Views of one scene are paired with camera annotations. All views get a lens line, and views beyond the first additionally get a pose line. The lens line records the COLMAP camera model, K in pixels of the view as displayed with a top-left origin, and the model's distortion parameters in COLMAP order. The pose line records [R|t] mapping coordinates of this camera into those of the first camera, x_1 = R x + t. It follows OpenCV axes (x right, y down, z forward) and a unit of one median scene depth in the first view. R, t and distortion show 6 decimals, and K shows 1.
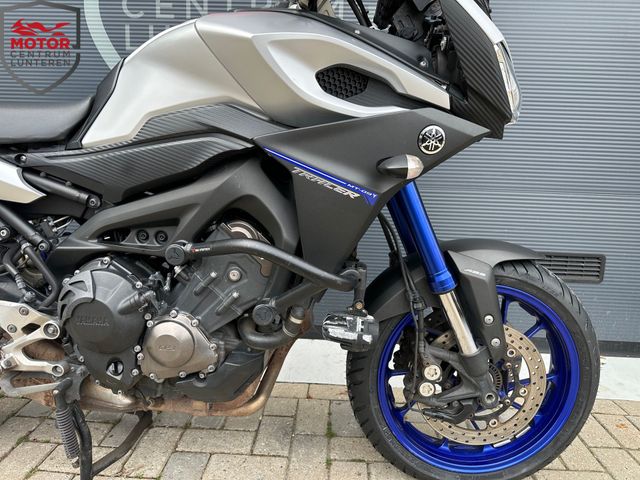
lens RADIAL K [[451.7, 0, 325.8], [0, 451.7, 237.8], [0, 0, 1]] dist [0.022851, -0.037849]
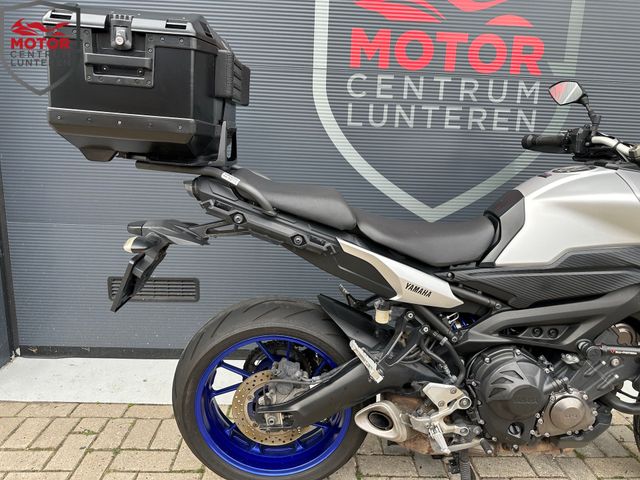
lens RADIAL K [[451.7, 0, 318.4], [0, 451.7, 237.0], [0, 0, 1]] dist [0.022851, -0.037849]
pose [[0.997699, -0.010785, 0.066937, -1.112820], [0.007954, 0.999068, 0.042419, -0.337934], [-0.067332, -0.041789, 0.996855, -0.270121]]
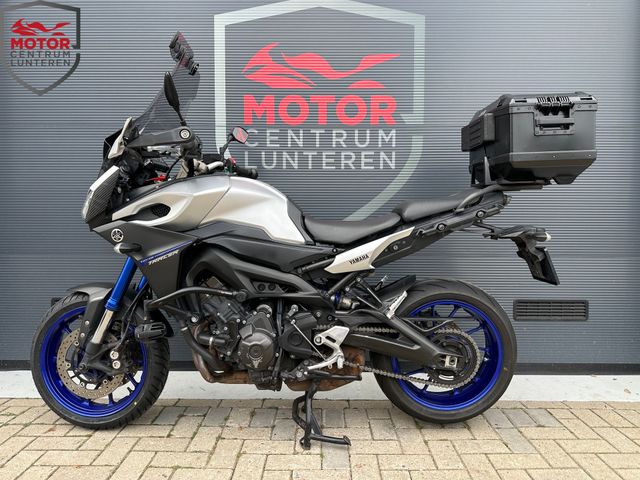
lens RADIAL K [[451.7, 0, 325.7], [0, 451.7, 240.3], [0, 0, 1]] dist [0.022851, -0.037849]
pose [[0.998840, -0.031814, 0.036150, -0.456862], [0.036085, 0.991577, -0.124391, -0.002503], [-0.031888, 0.125551, 0.991575, -0.746084]]
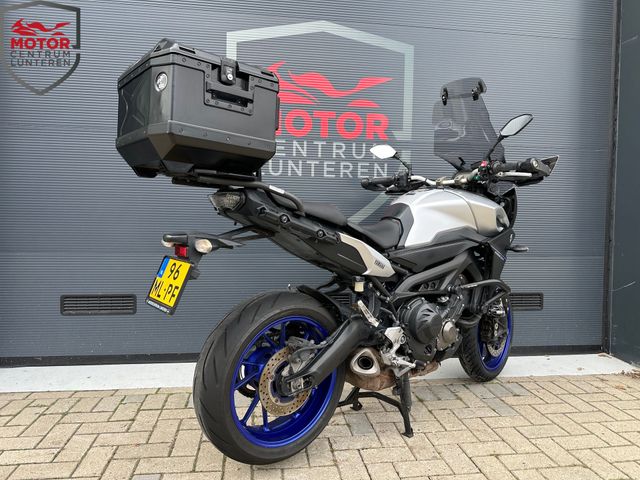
lens RADIAL K [[451.7, 0, 321.8], [0, 451.7, 238.6], [0, 0, 1]] dist [0.022851, -0.037849]
pose [[0.984033, -0.022692, 0.176533, -0.913385], [0.044798, 0.991486, -0.122268, 0.011863], [-0.172256, 0.128224, 0.976671, -1.001431]]
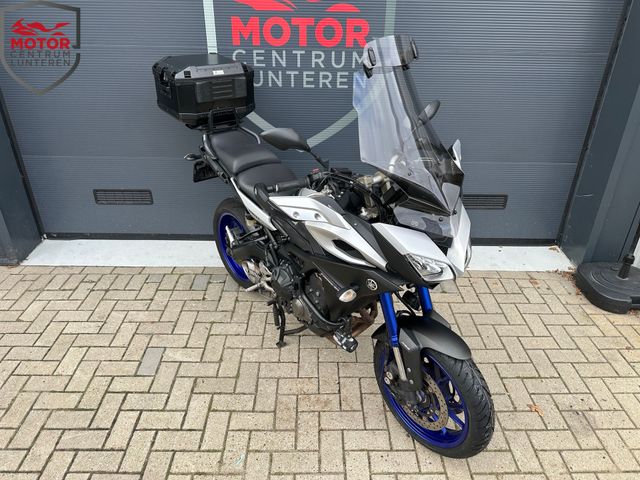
lens RADIAL K [[451.7, 0, 325.9], [0, 451.7, 241.8], [0, 0, 1]] dist [0.022851, -0.037849]
pose [[0.998677, -0.038023, 0.034612, -0.359086], [0.024426, 0.943190, 0.331355, -0.780016], [-0.045245, -0.330072, 0.942871, -1.450432]]
